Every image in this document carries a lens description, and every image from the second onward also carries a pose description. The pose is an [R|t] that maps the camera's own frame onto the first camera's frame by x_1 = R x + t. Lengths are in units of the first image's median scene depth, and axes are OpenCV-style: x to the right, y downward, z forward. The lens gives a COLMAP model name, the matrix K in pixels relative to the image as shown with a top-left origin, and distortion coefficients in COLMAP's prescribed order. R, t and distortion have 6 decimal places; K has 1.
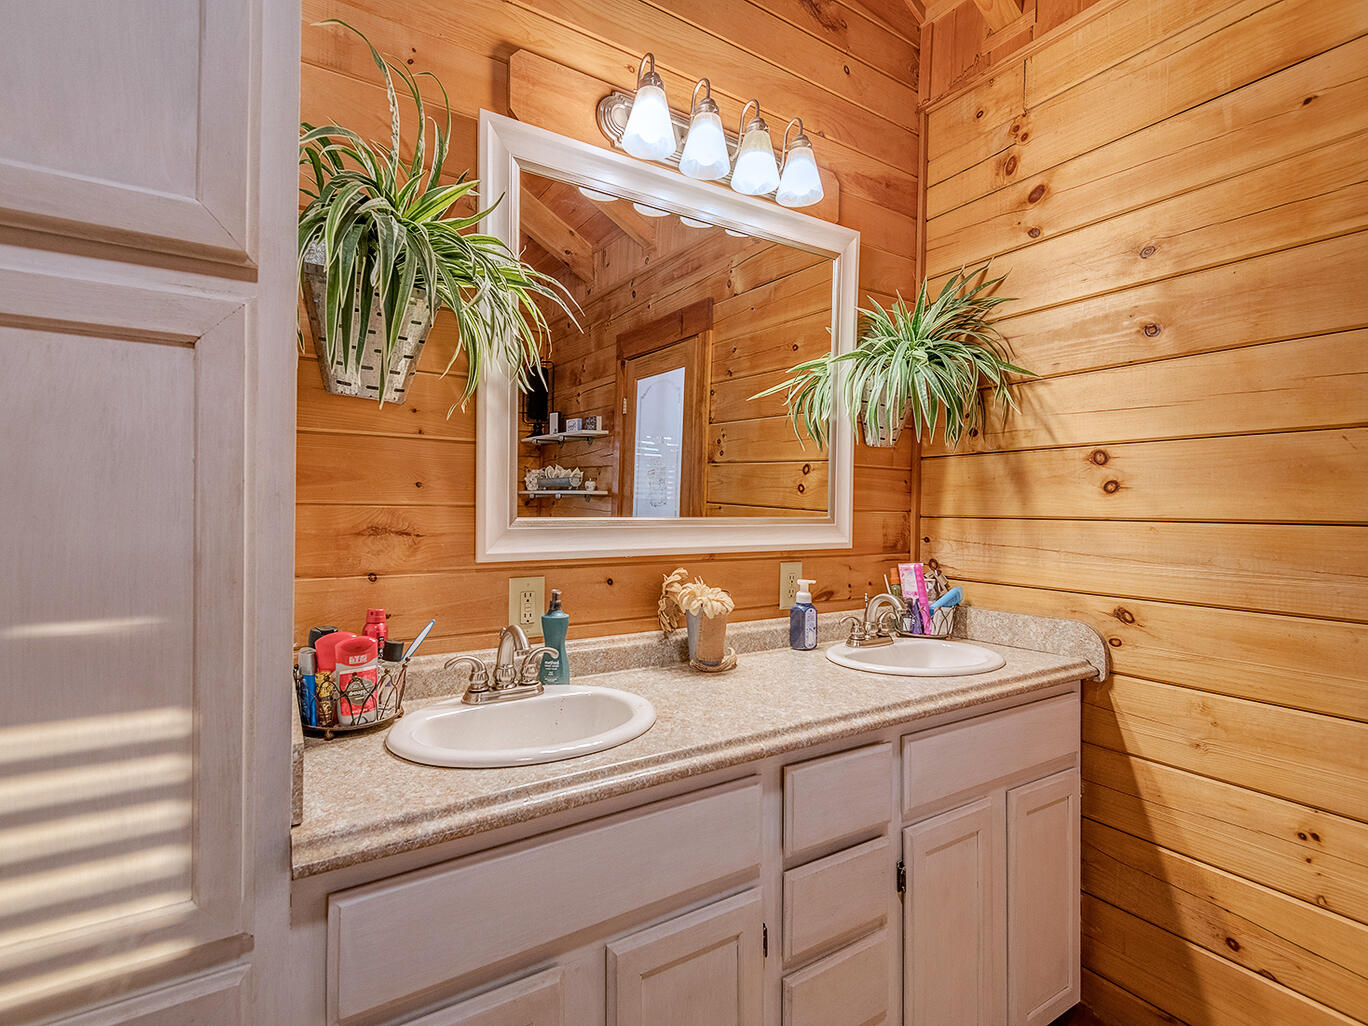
lens RADIAL K [[618.9, 0, 630.9], [0, 618.9, 512.5], [0, 0, 1]] dist [0.003477, -0.006263]
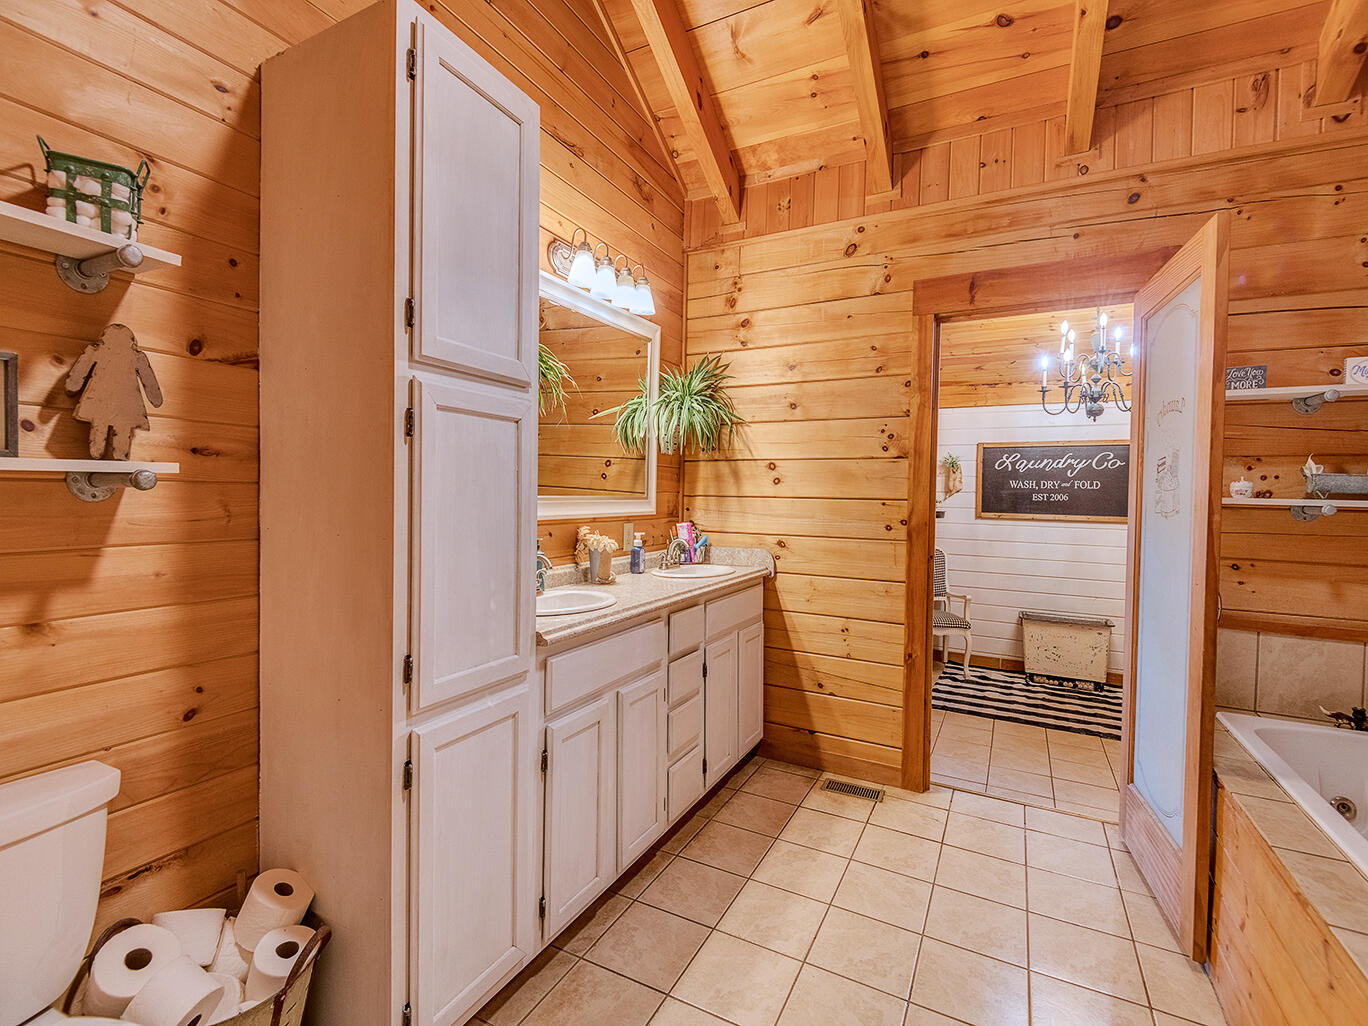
lens RADIAL K [[645.5, 0, 677.0], [0, 645.5, 510.6], [0, 0, 1]] dist [-0.006213, -0.000427]
pose [[0.839600, -0.011951, 0.543073, -0.626313], [-0.004015, 0.999594, 0.028204, -0.002745], [-0.543190, -0.025861, 0.839211, -0.579867]]
